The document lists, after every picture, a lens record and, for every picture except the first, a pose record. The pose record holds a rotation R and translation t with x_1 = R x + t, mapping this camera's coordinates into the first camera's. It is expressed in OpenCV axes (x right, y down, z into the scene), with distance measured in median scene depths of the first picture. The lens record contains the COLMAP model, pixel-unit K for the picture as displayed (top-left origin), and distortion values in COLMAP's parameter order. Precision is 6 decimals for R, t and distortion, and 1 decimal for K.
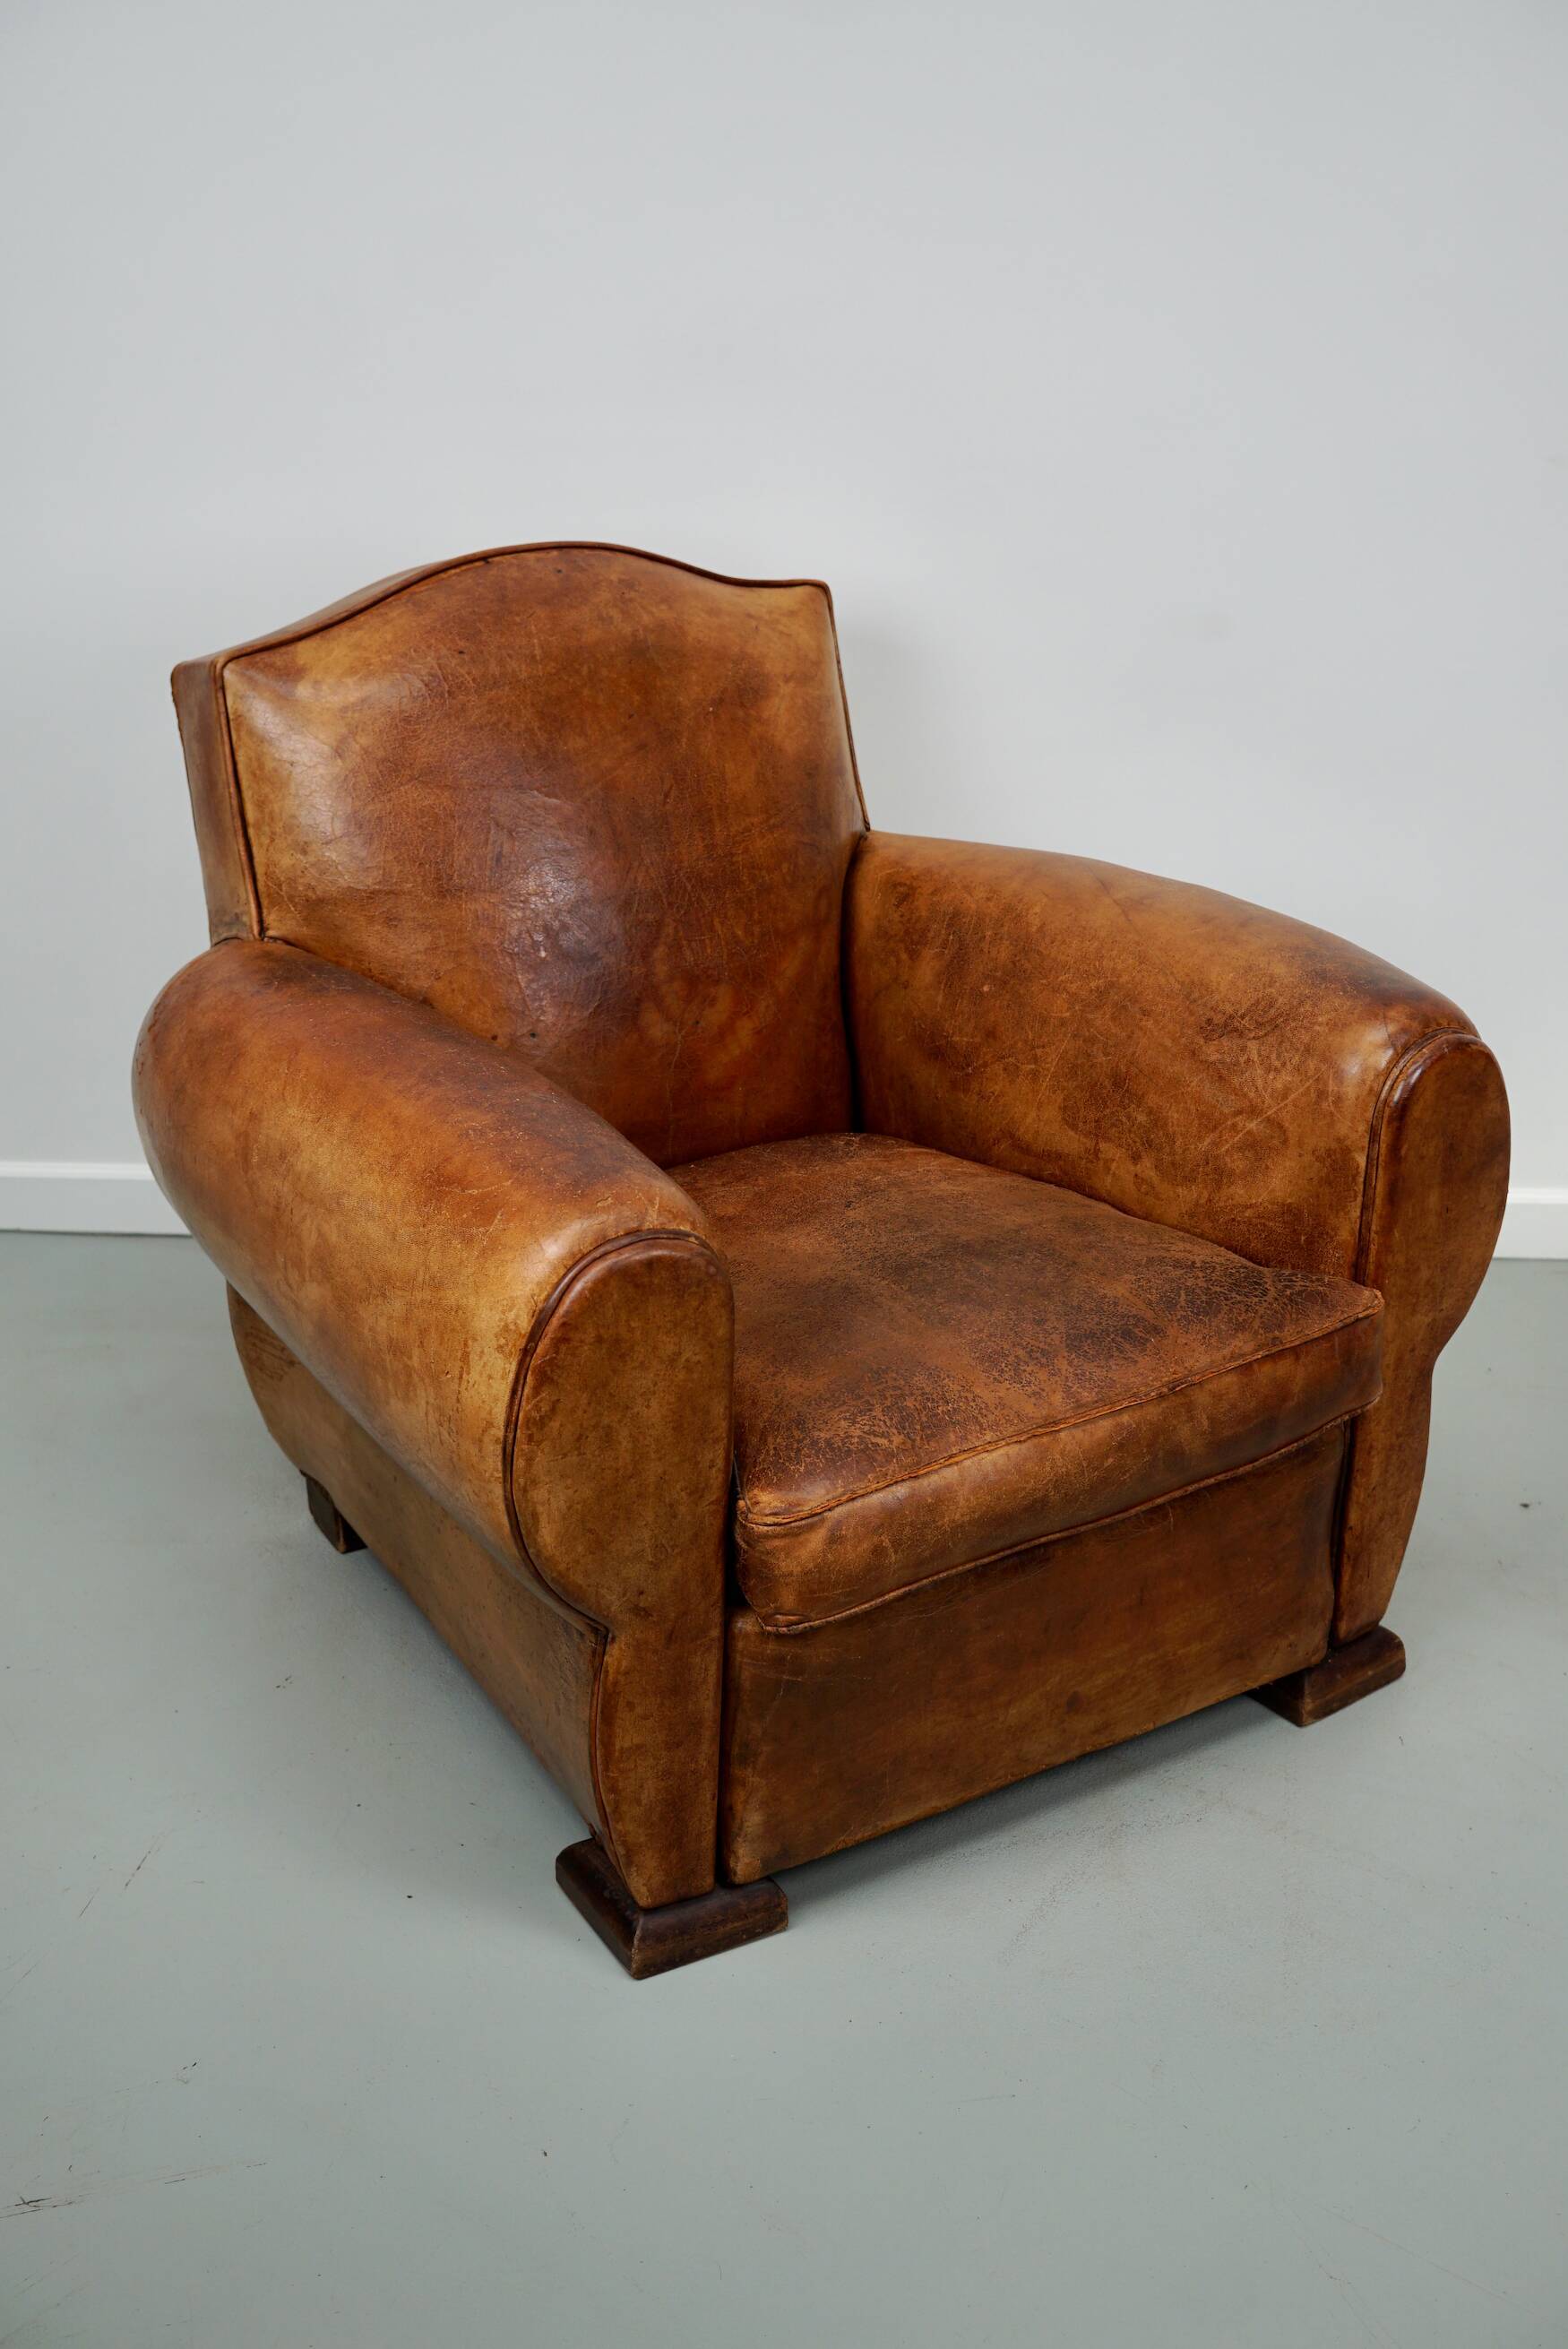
lens RADIAL K [[2993.4, 0, 786.9], [0, 2993.4, 1181.0], [0, 0, 1]] dist [-0.146370, 0.325869]
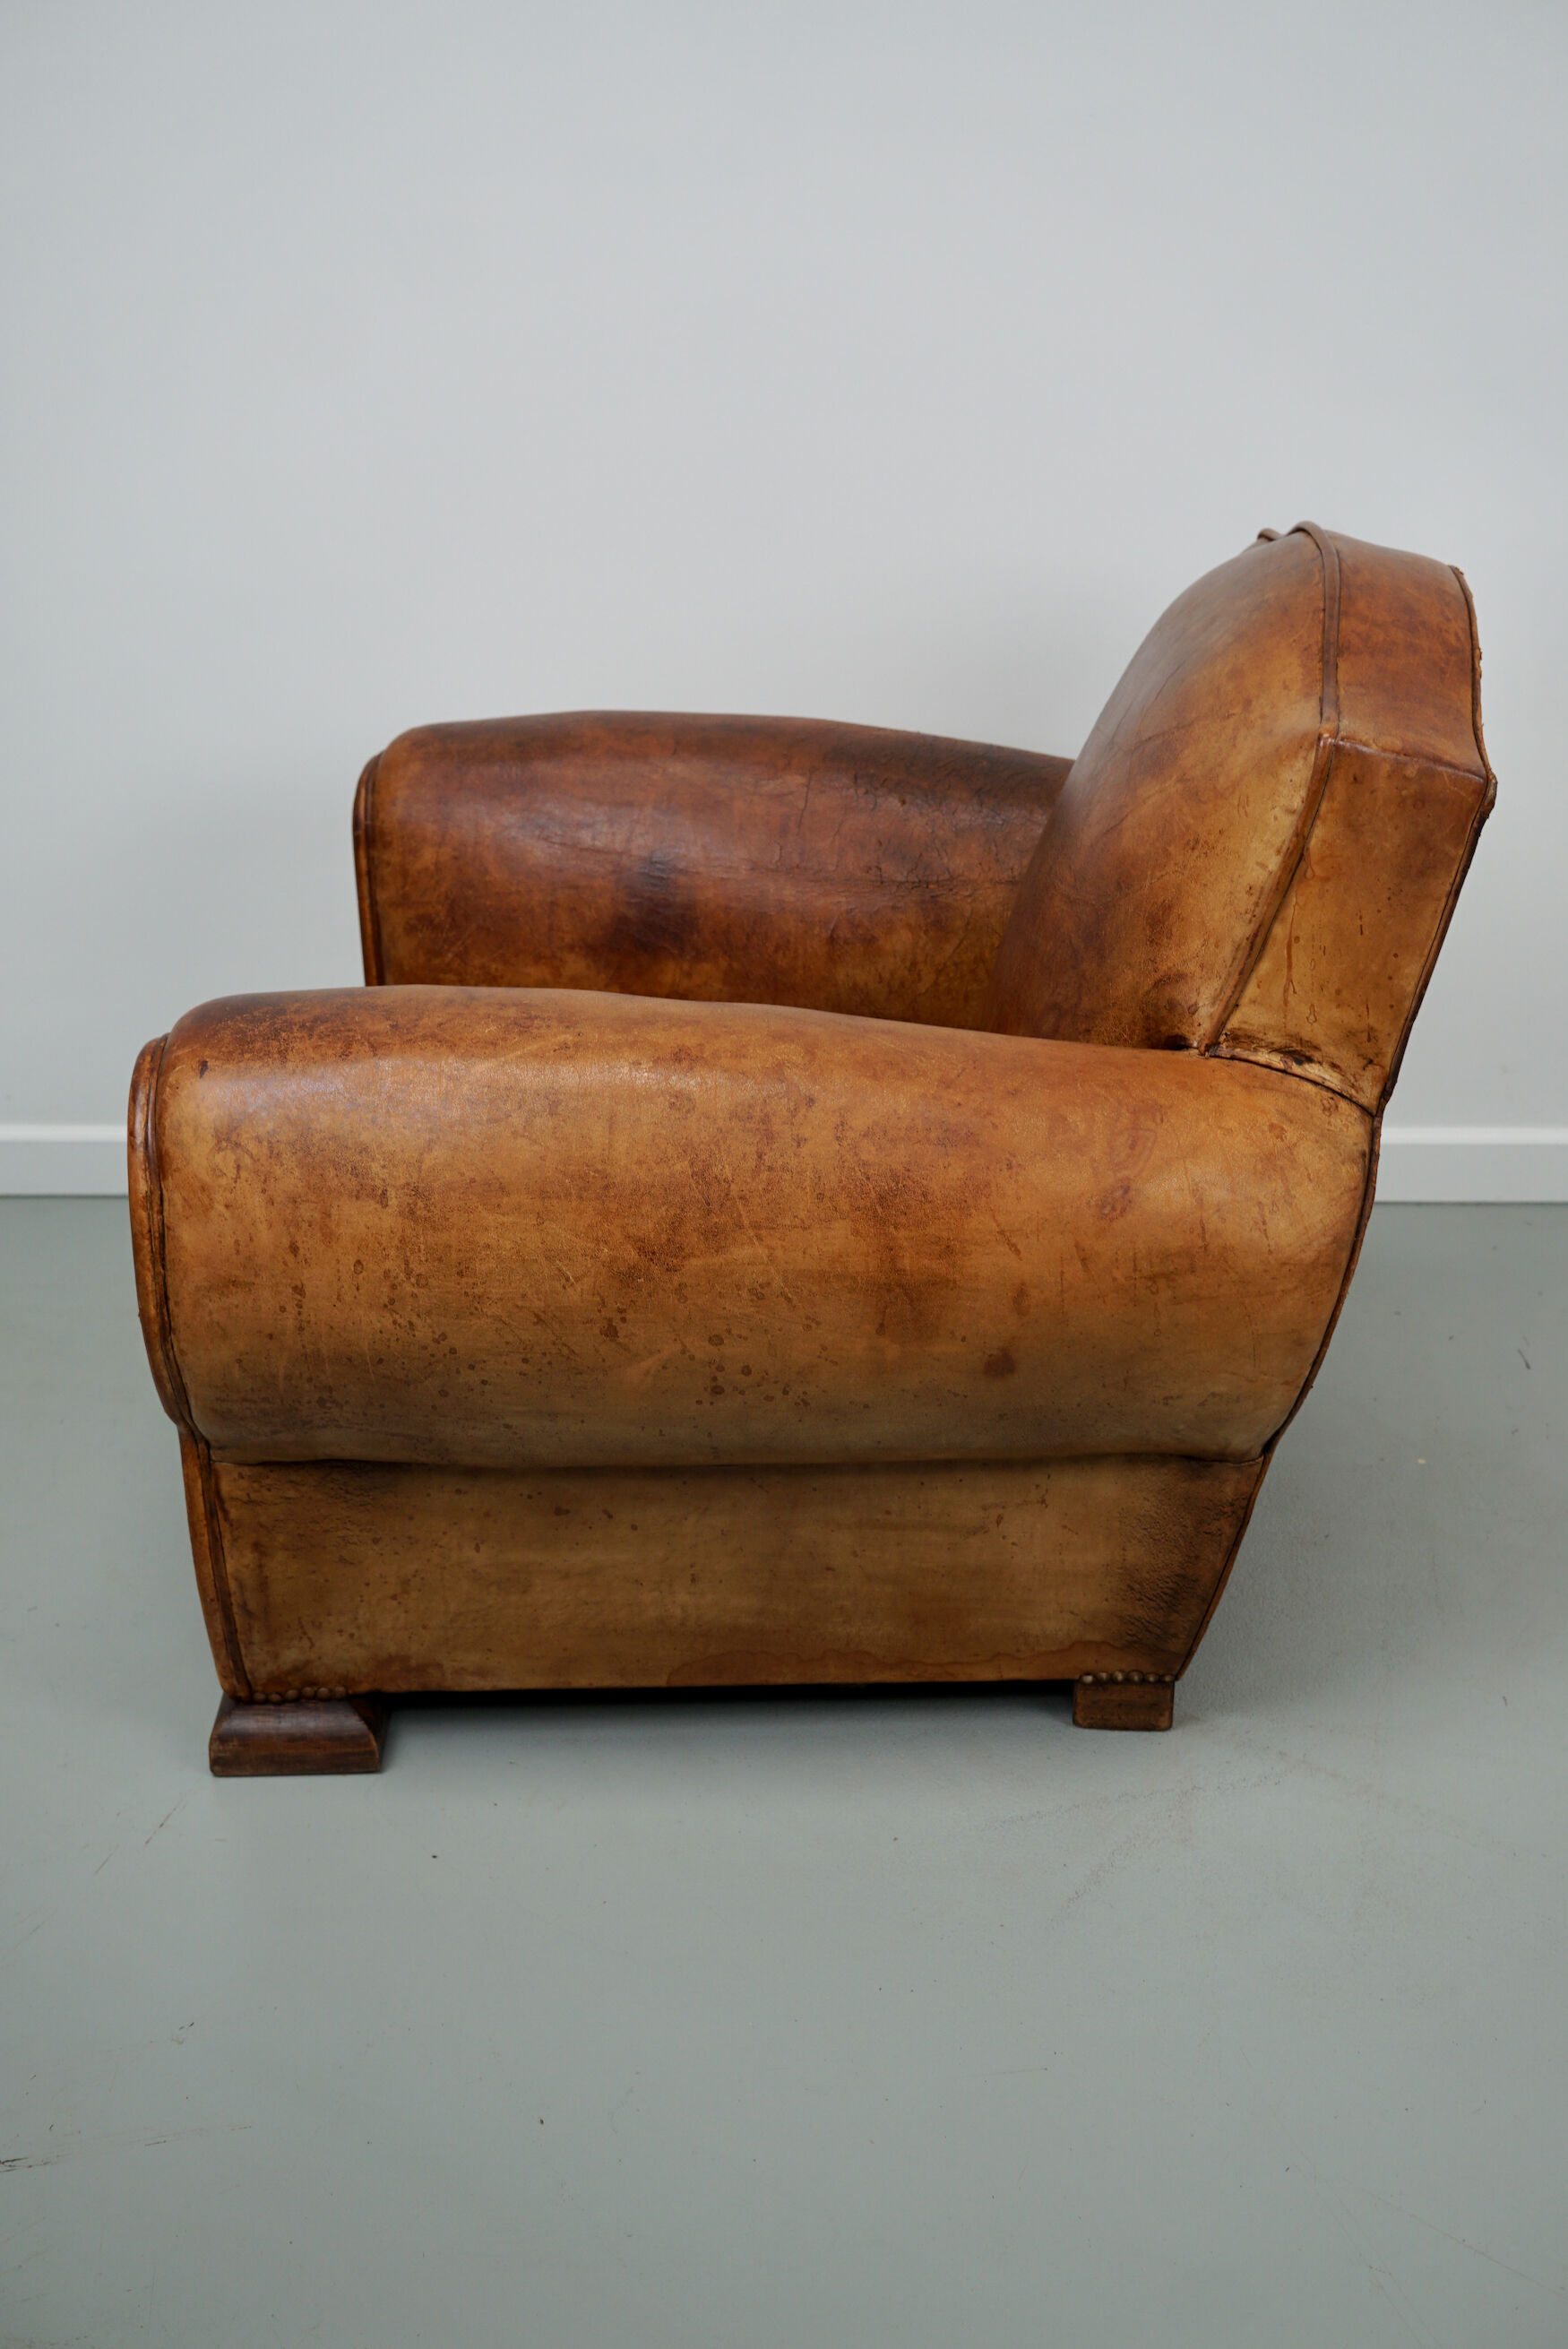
lens RADIAL K [[3041.7, 0, 784.0], [0, 3041.7, 1174.5], [0, 0, 1]] dist [-0.153868, 0.352590]
pose [[-0.616602, 0.313118, -0.722329, 0.803066], [-0.311961, 0.745223, 0.589341, -0.634957], [0.722829, 0.588728, -0.361825, 1.551902]]
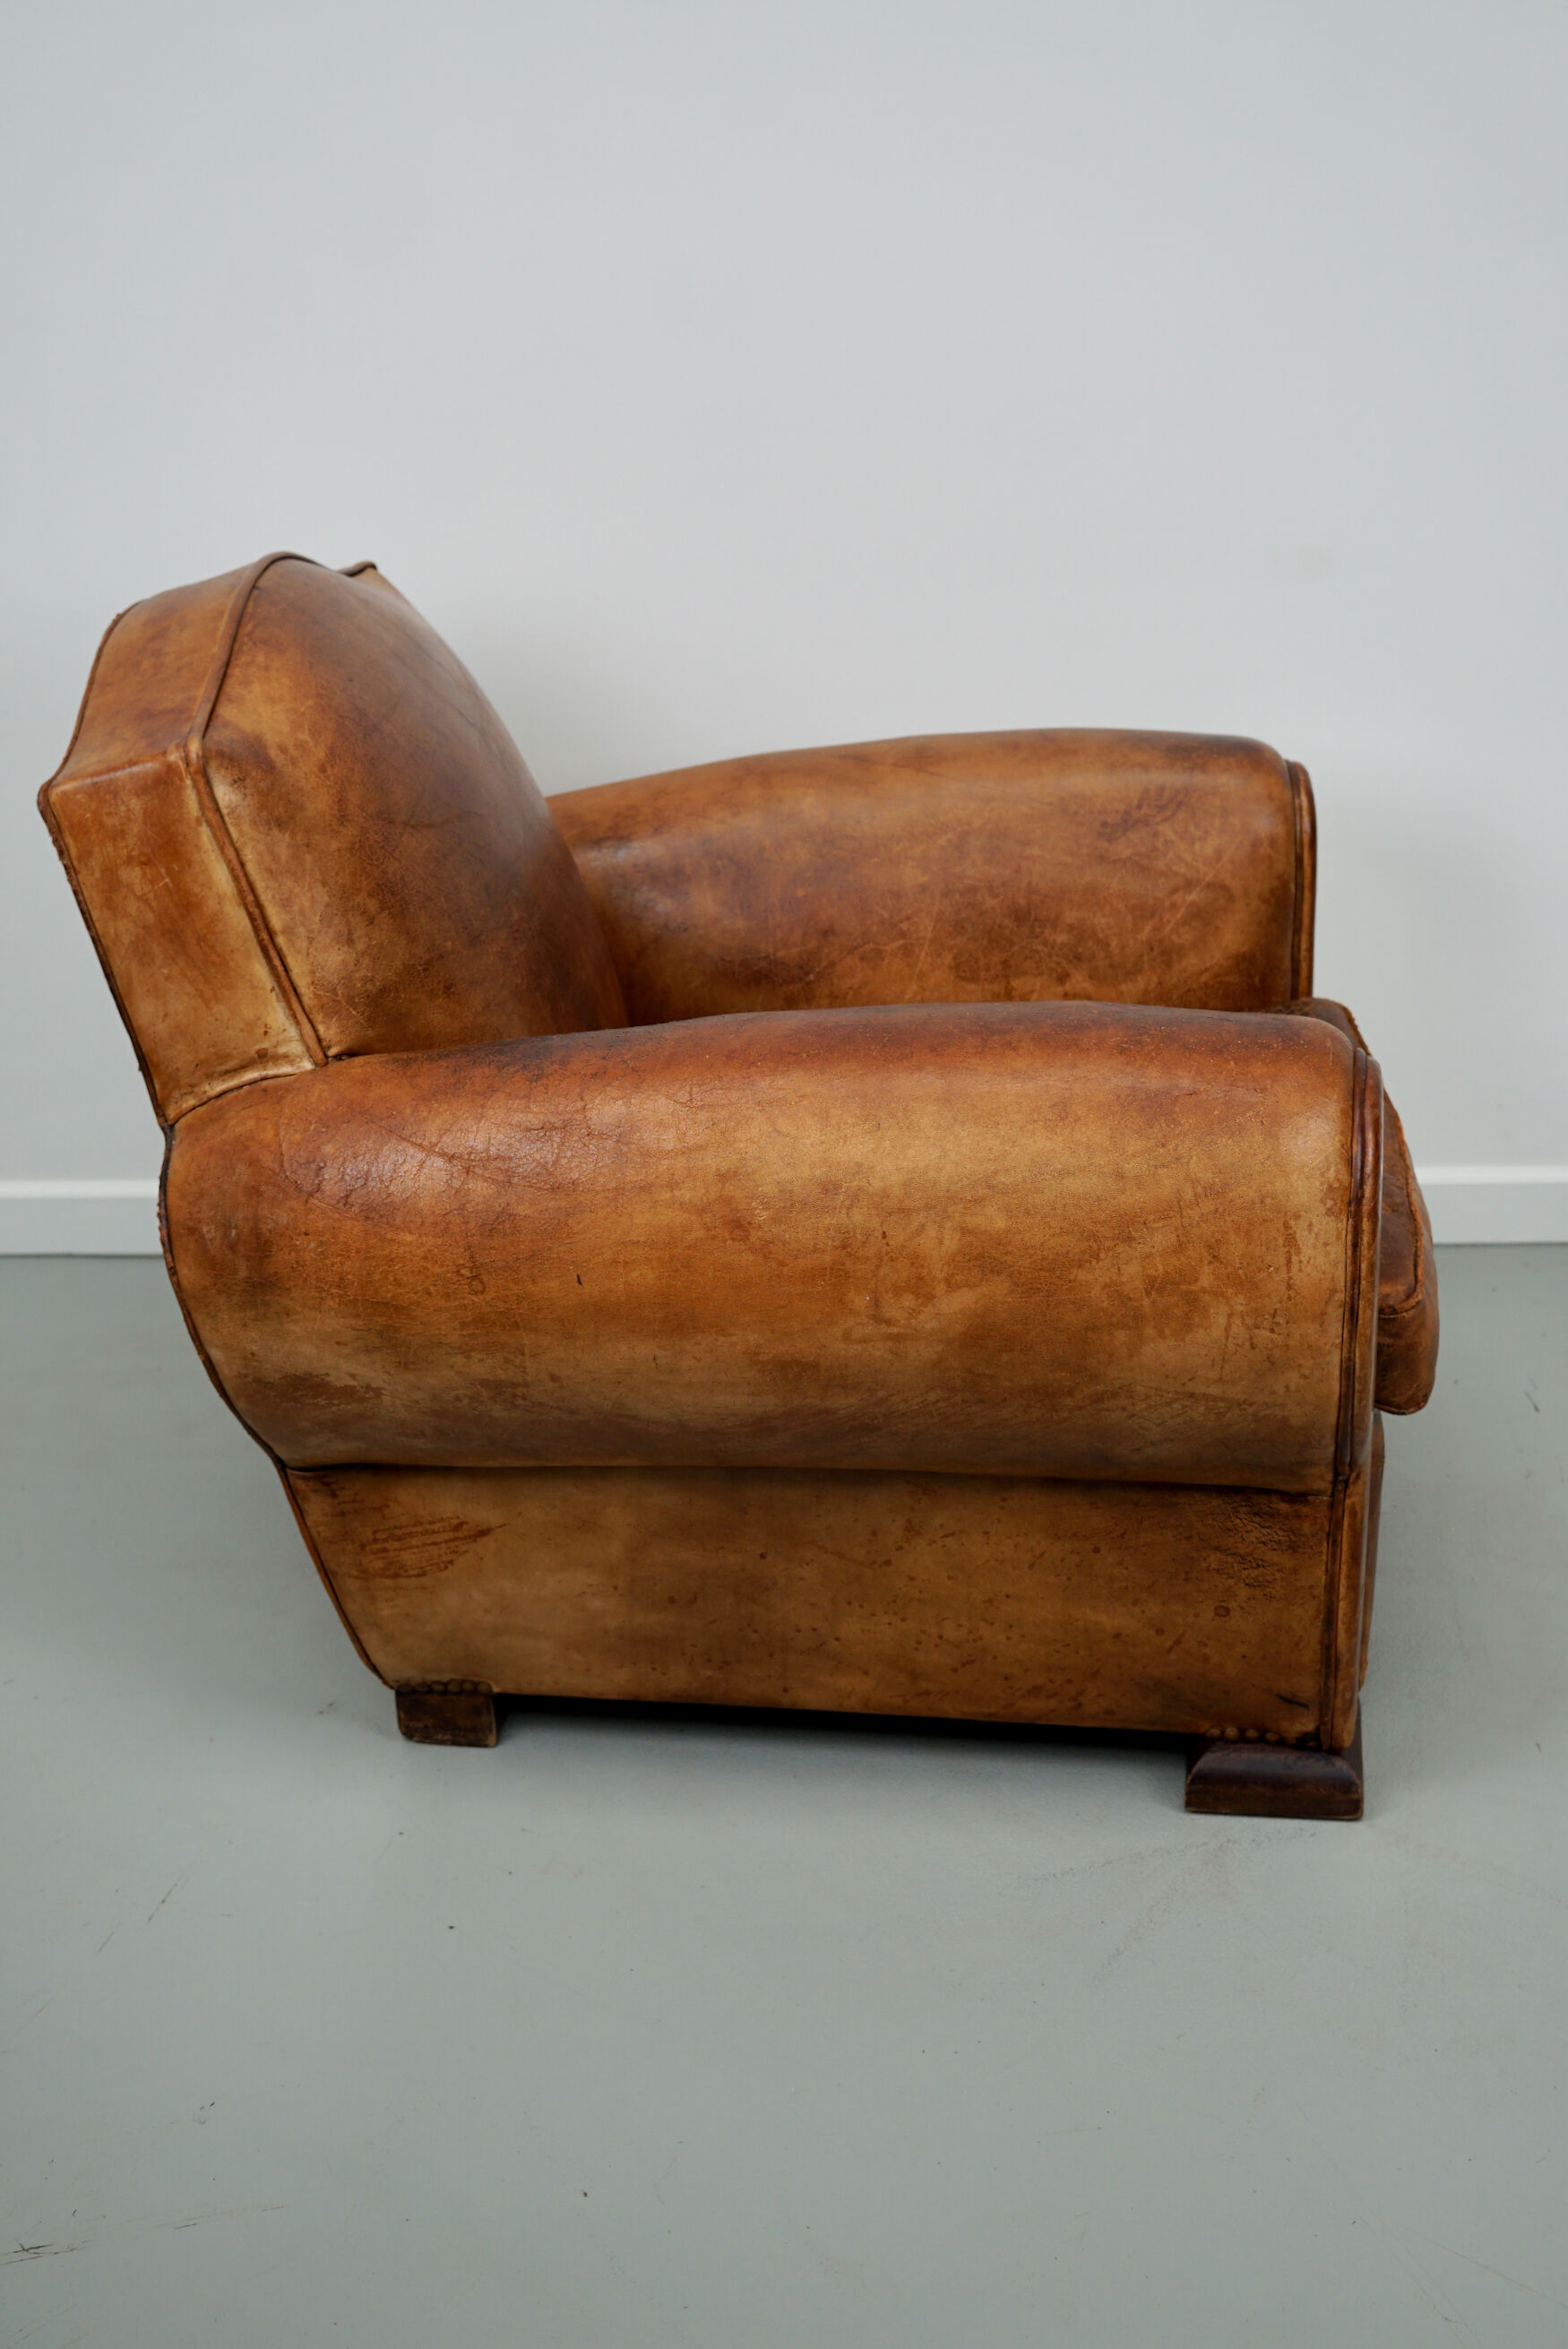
lens RADIAL K [[3175.0, 0, 805.0], [0, 3175.0, 1174.2], [0, 0, 1]] dist [-0.120903, -0.000706]
pose [[0.606110, -0.342254, 0.717978, -0.835477], [0.361268, 0.922660, 0.134845, -0.139859], [-0.708601, 0.177652, 0.682879, 0.362213]]
